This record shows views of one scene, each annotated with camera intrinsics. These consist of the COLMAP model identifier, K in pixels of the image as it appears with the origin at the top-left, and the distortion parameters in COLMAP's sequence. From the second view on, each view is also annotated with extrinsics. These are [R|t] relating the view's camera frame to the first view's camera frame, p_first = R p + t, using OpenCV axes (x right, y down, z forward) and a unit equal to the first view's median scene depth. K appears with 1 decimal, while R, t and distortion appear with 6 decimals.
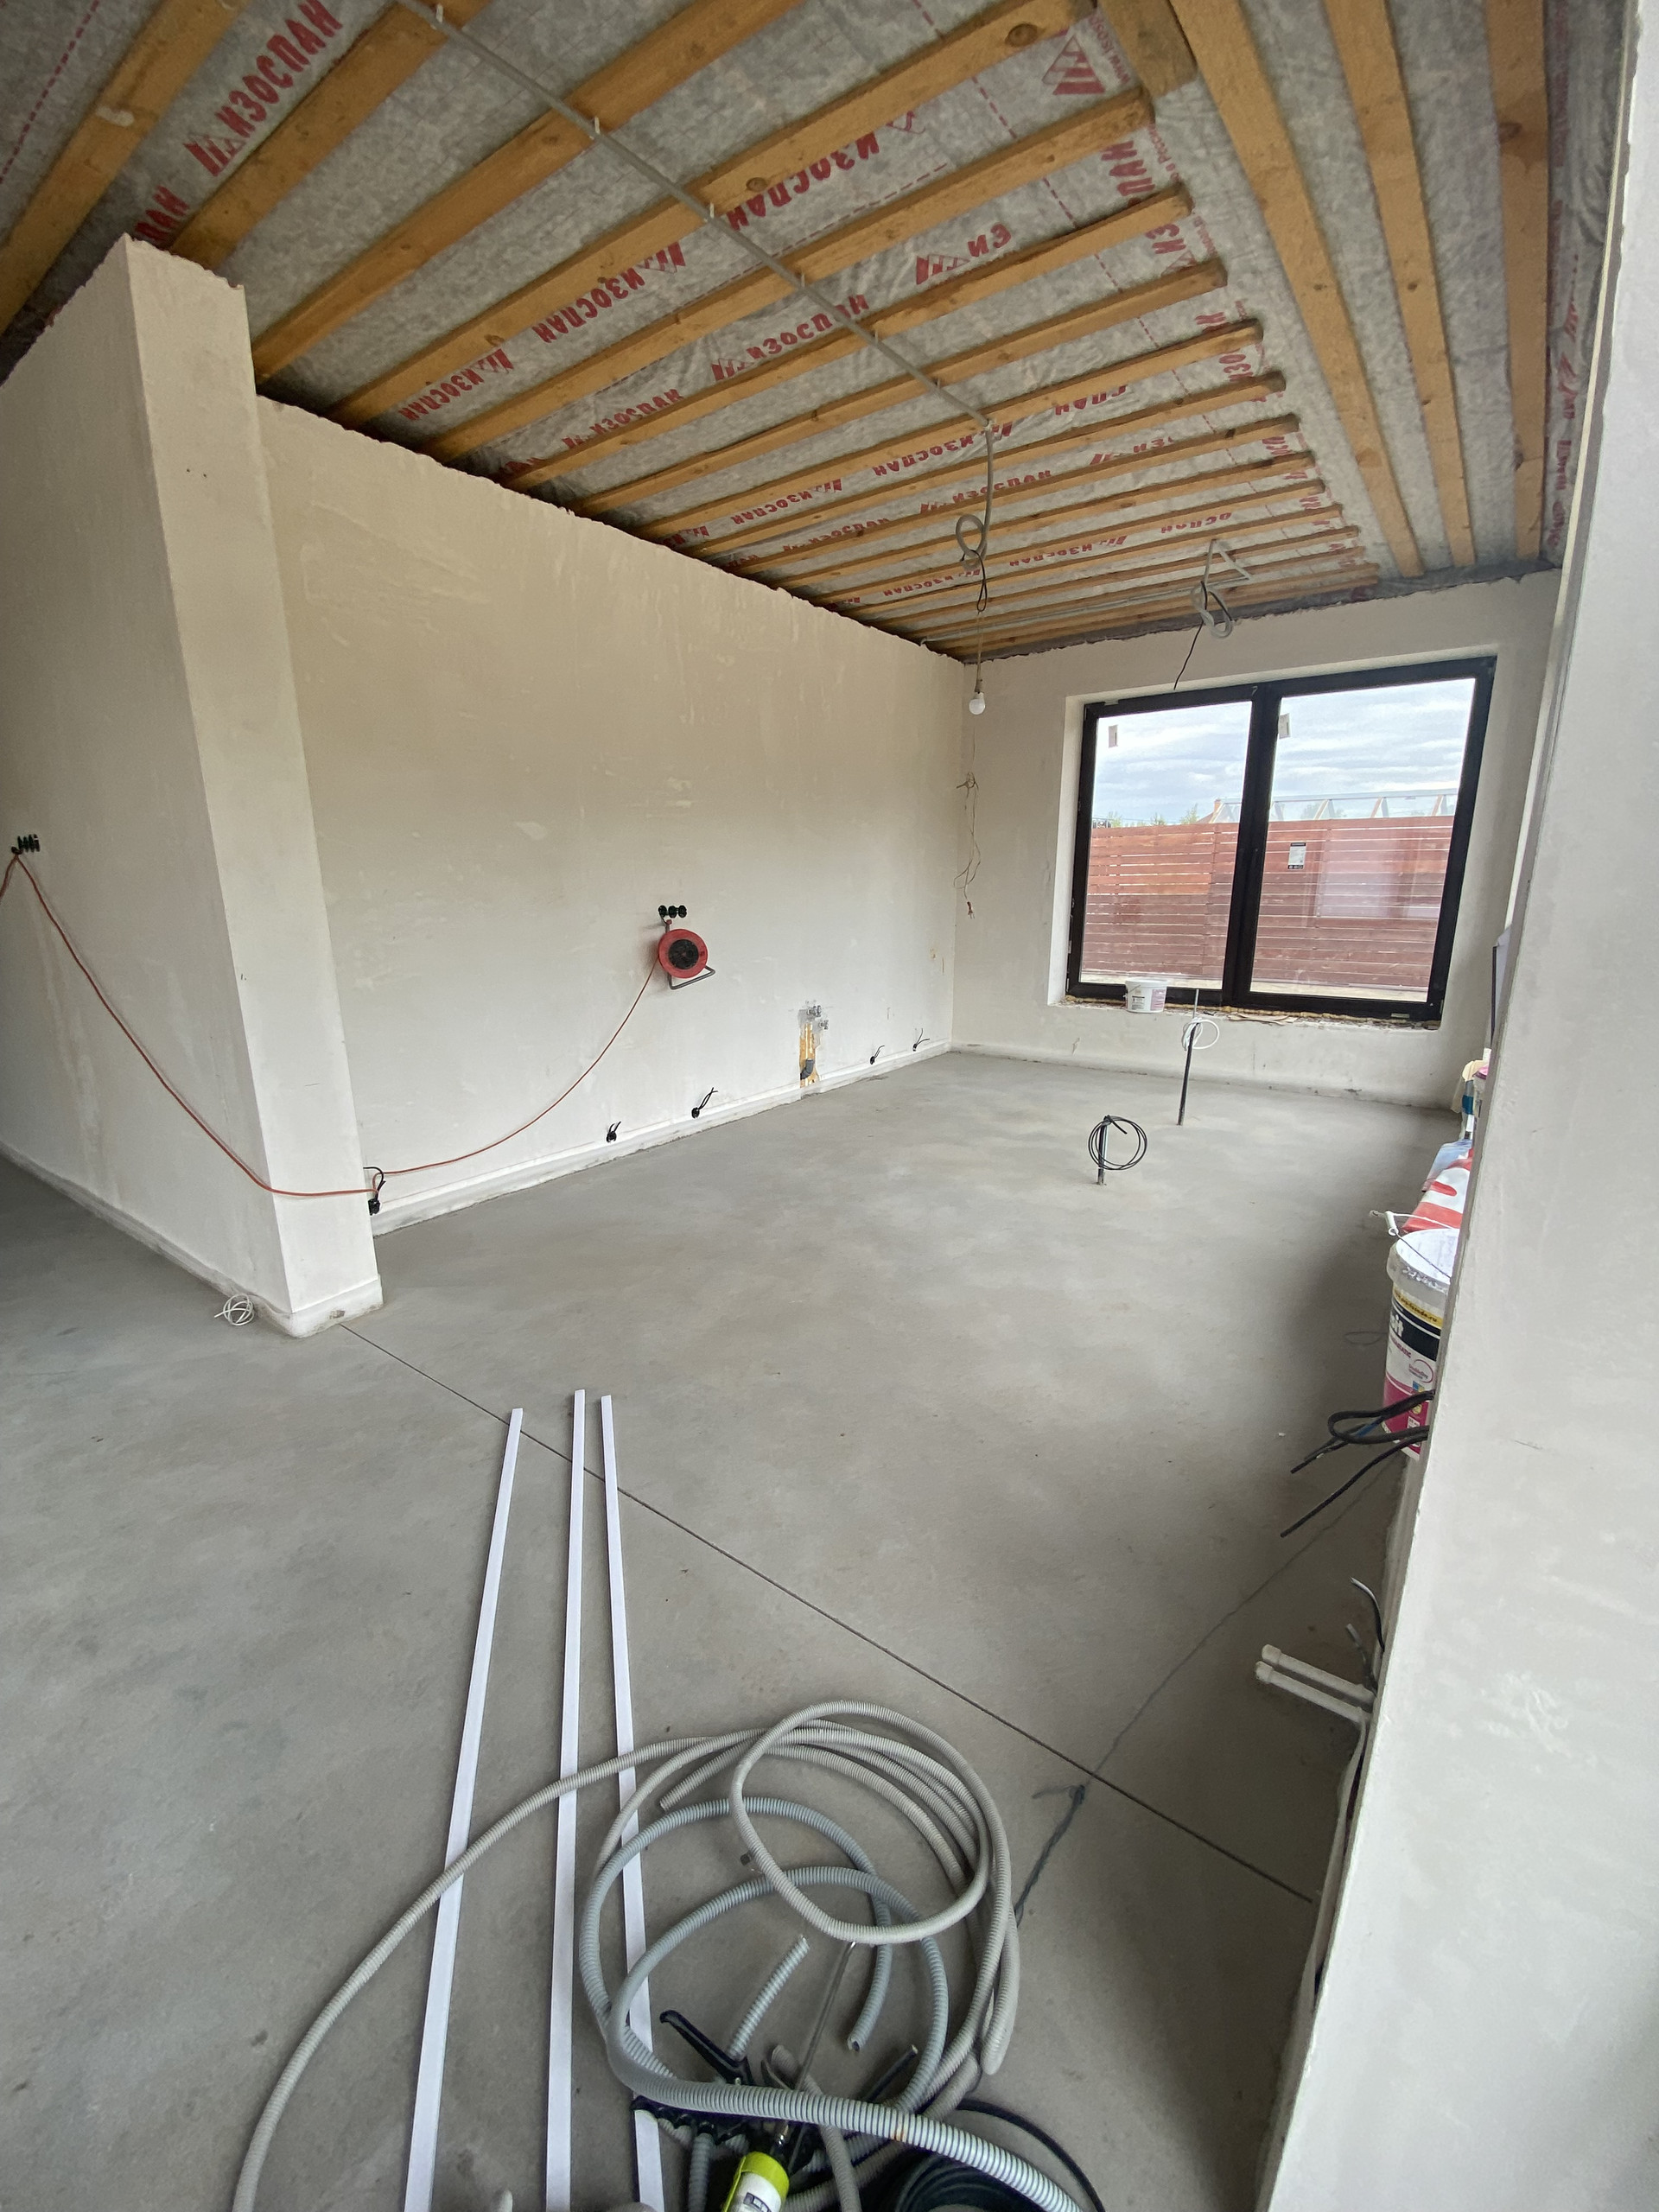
lens RADIAL K [[898.9, 0, 827.2], [0, 898.9, 1104.3], [0, 0, 1]] dist [0.012025, -0.016371]
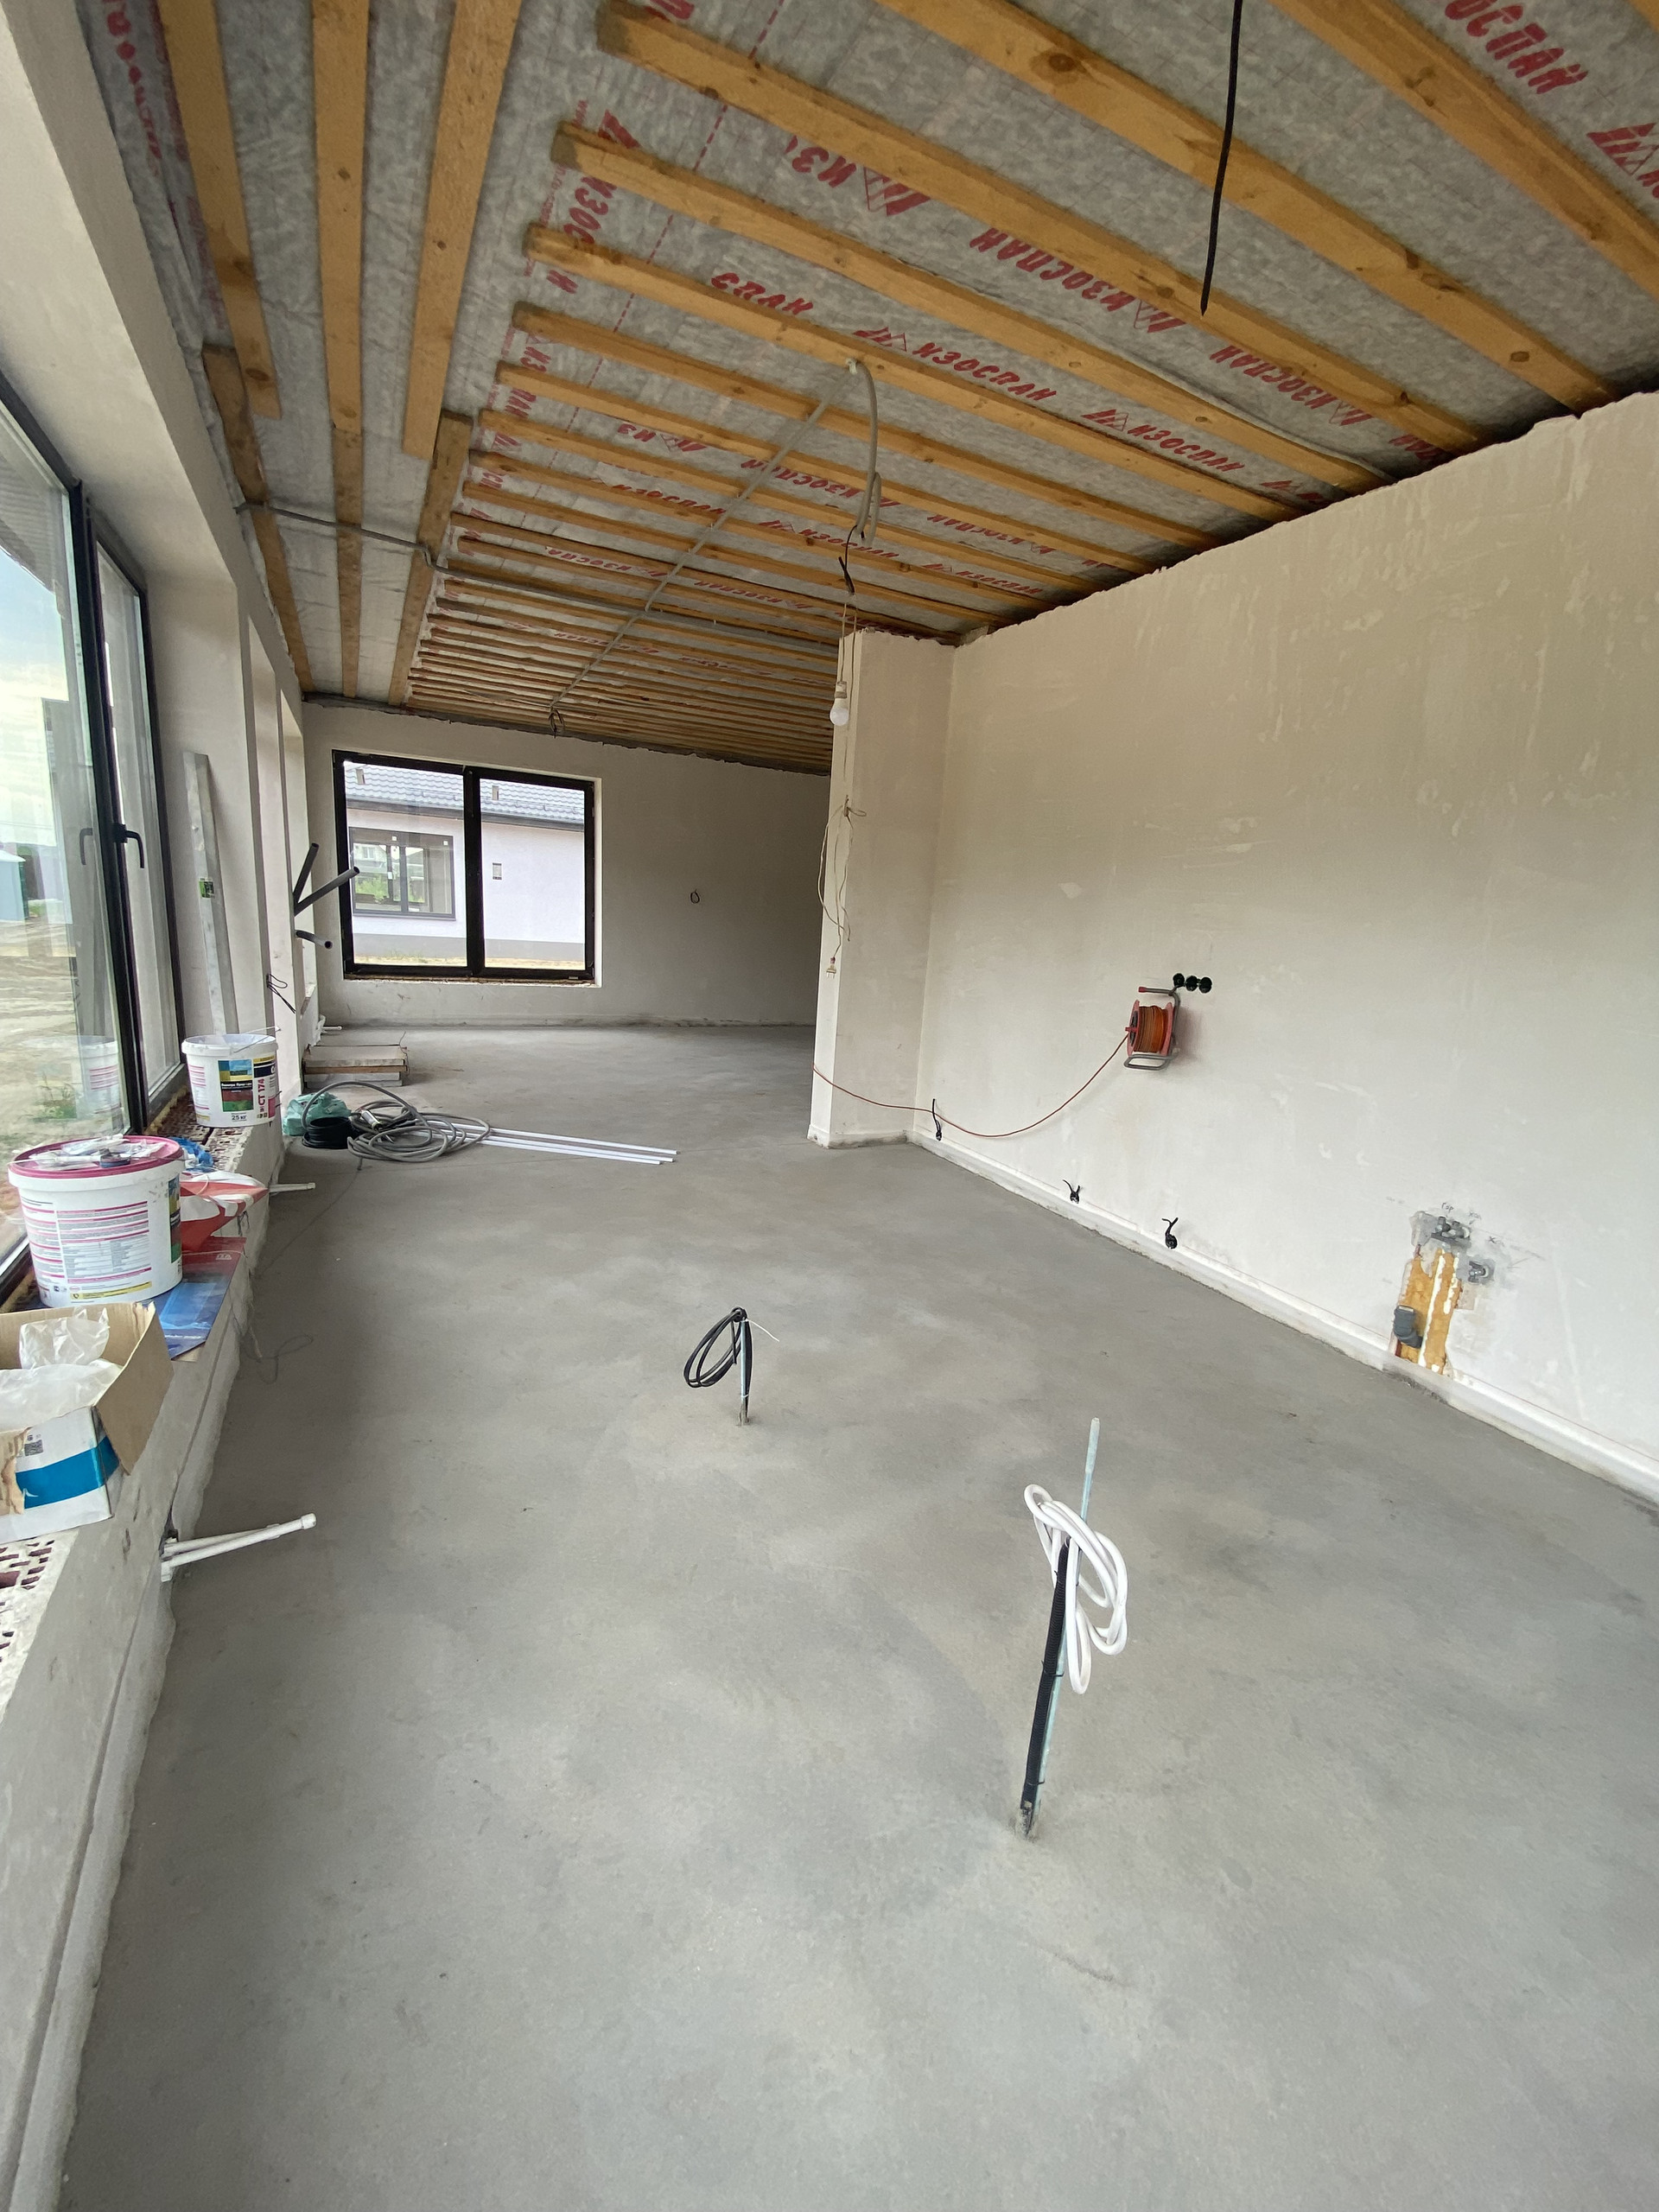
lens RADIAL K [[898.9, 0, 827.2], [0, 898.9, 1104.3], [0, 0, 1]] dist [0.012025, -0.016371]
pose [[-0.461319, 0.171099, -0.870580, 0.898040], [-0.273859, 0.905856, 0.323150, -0.372172], [0.843911, 0.387491, -0.371032, 1.381137]]
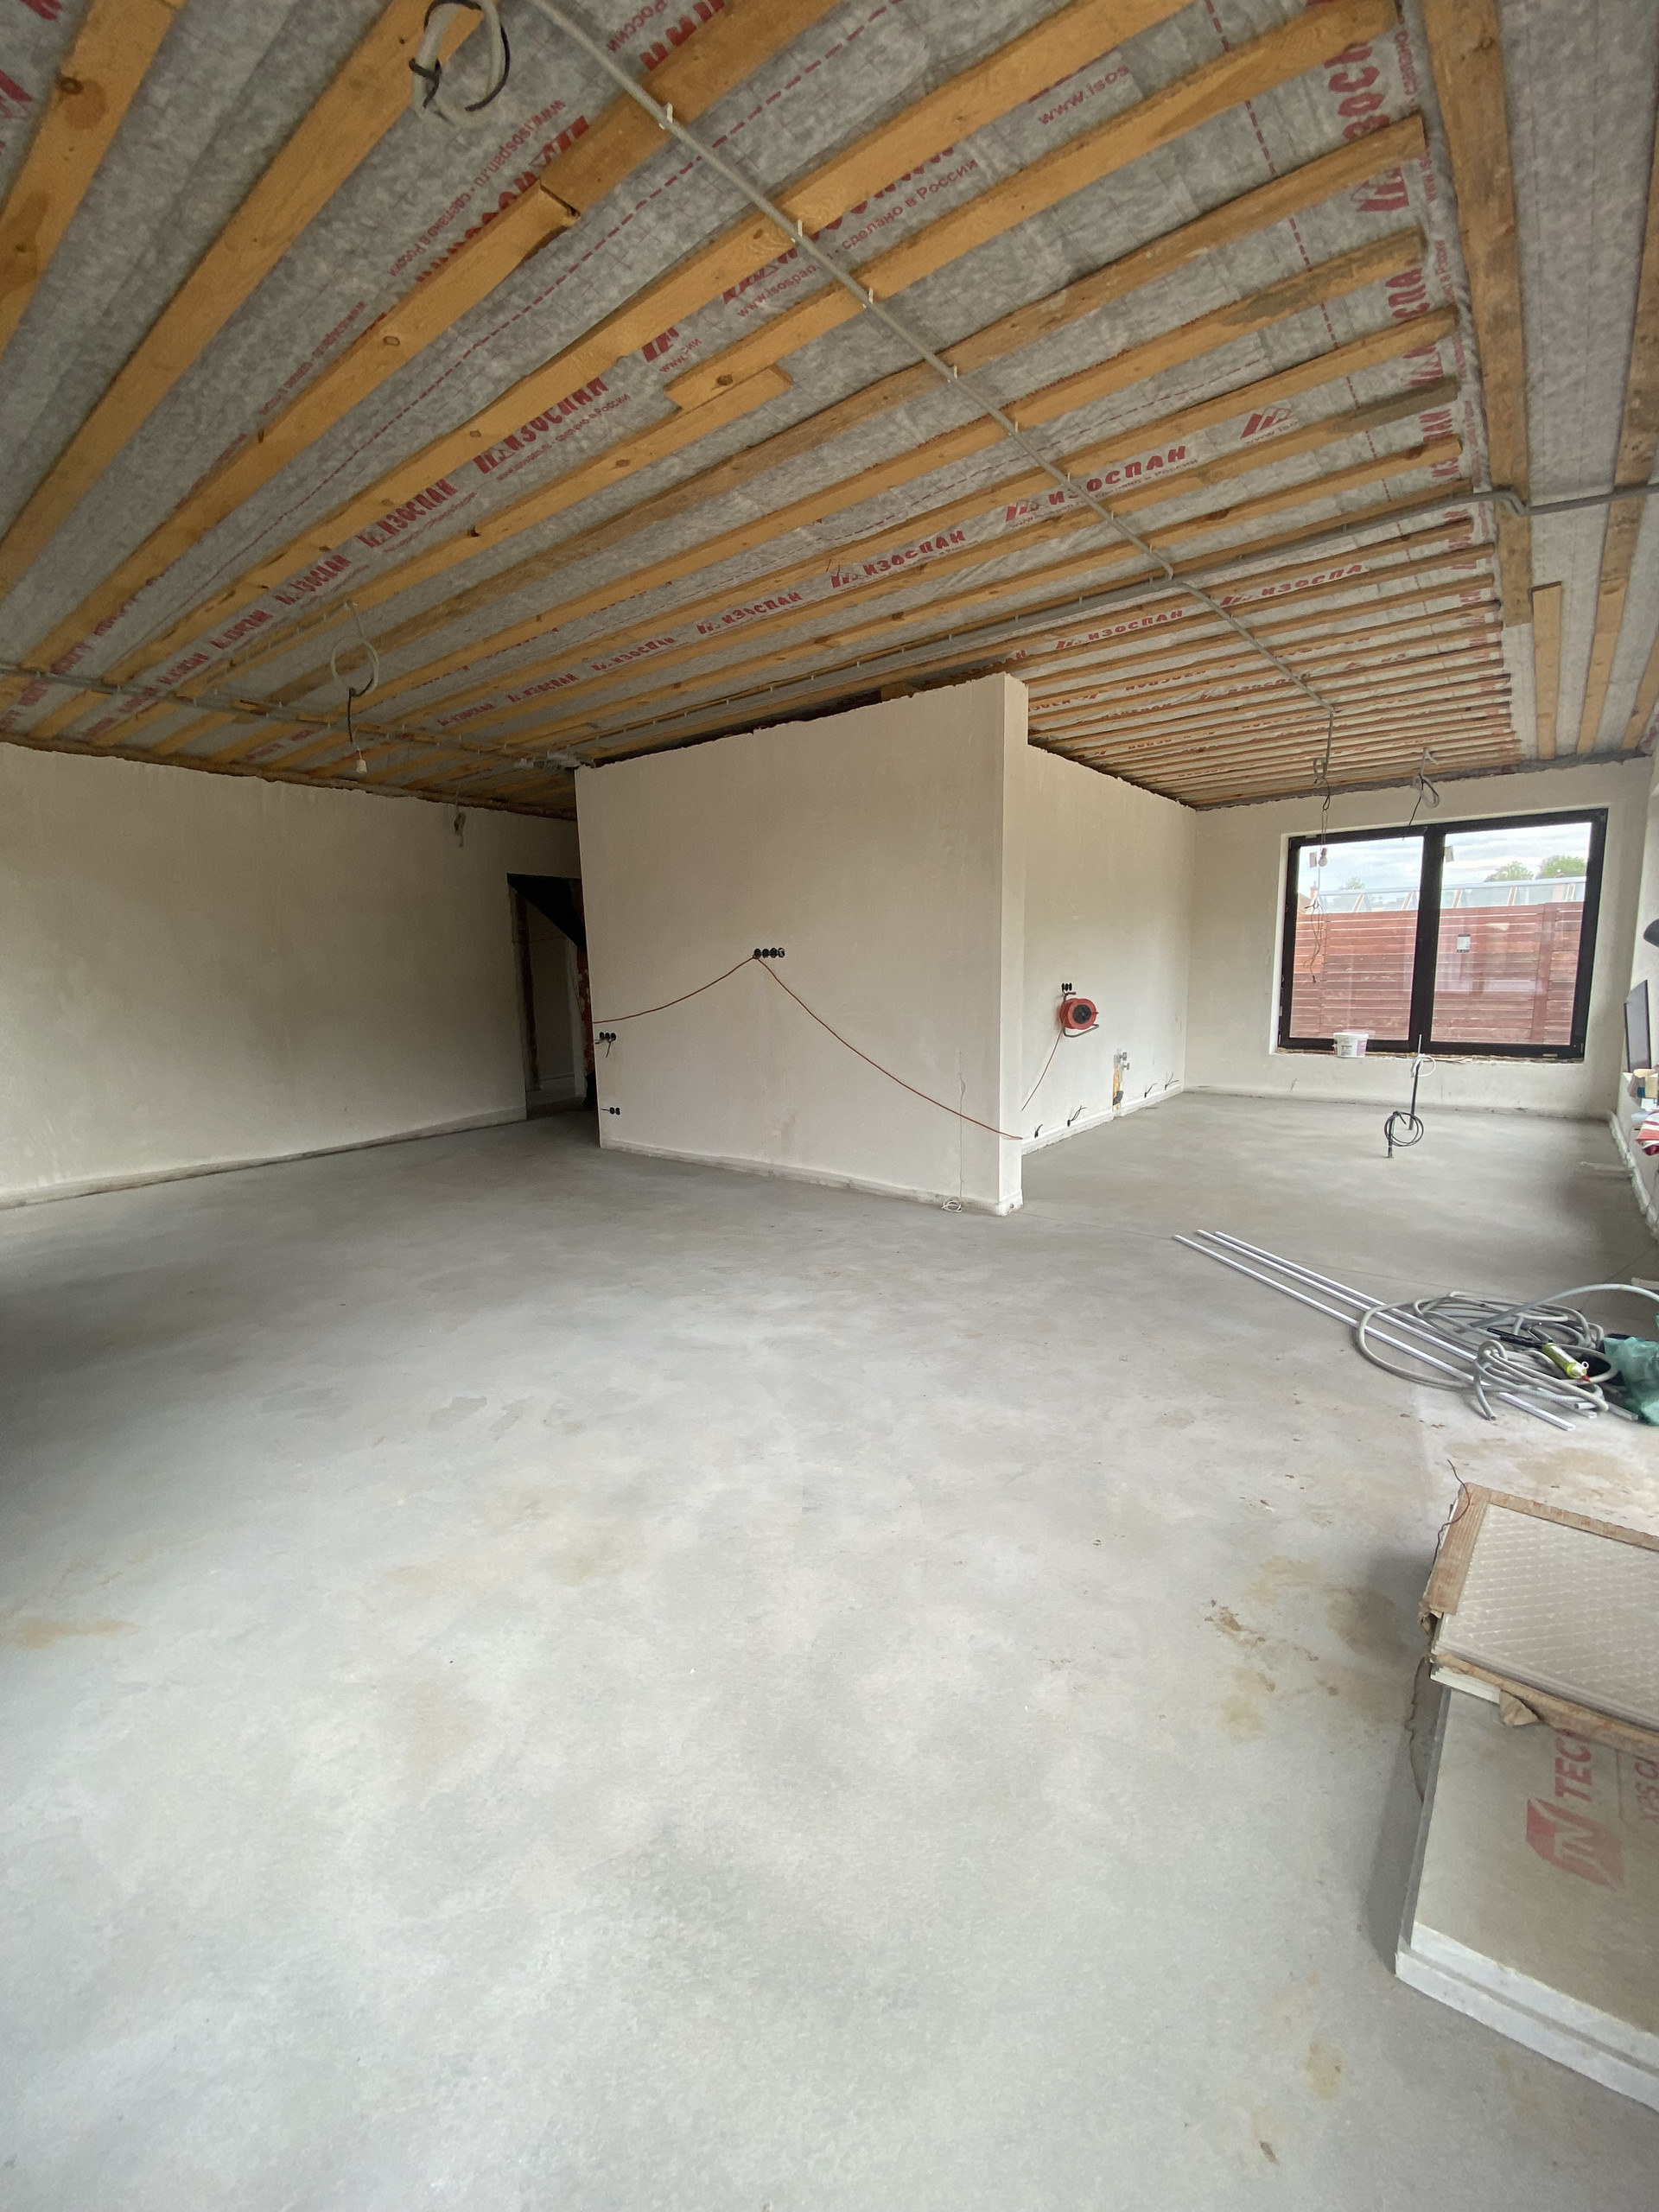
lens RADIAL K [[903.0, 0, 837.1], [0, 903.0, 1089.5], [0, 0, 1]] dist [0.055128, -0.041370]
pose [[0.999778, -0.008391, -0.019330, -0.693514], [0.006260, 0.994156, -0.107771, 0.157311], [0.020121, 0.107626, 0.993988, -0.665758]]
